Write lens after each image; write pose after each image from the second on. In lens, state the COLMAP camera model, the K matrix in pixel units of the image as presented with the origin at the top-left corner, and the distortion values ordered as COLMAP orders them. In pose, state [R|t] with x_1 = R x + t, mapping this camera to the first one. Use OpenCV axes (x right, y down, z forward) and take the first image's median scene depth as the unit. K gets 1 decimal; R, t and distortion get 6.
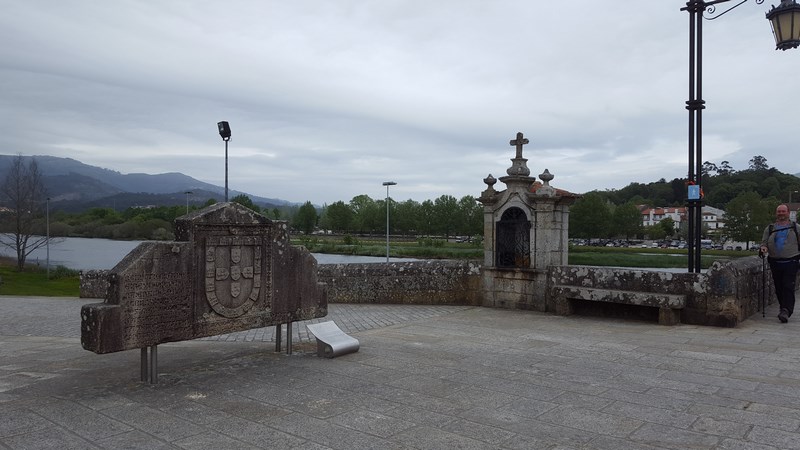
lens RADIAL K [[570.5, 0, 397.6], [0, 570.5, 233.2], [0, 0, 1]] dist [0.063879, -0.083578]
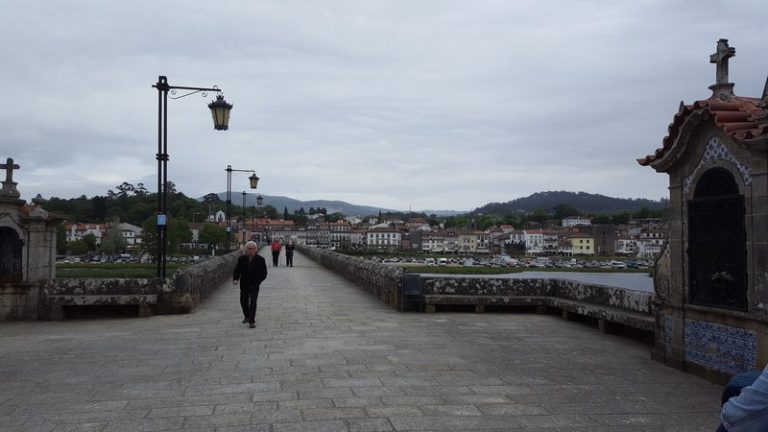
lens RADIAL K [[547.7, 0, 381.7], [0, 547.7, 223.9], [0, 0, 1]] dist [0.063879, -0.083578]
pose [[0.598527, 0.026942, 0.800649, -0.211658], [0.008406, 0.999168, -0.039906, -0.003166], [-0.801058, 0.030616, 0.597803, -0.197038]]
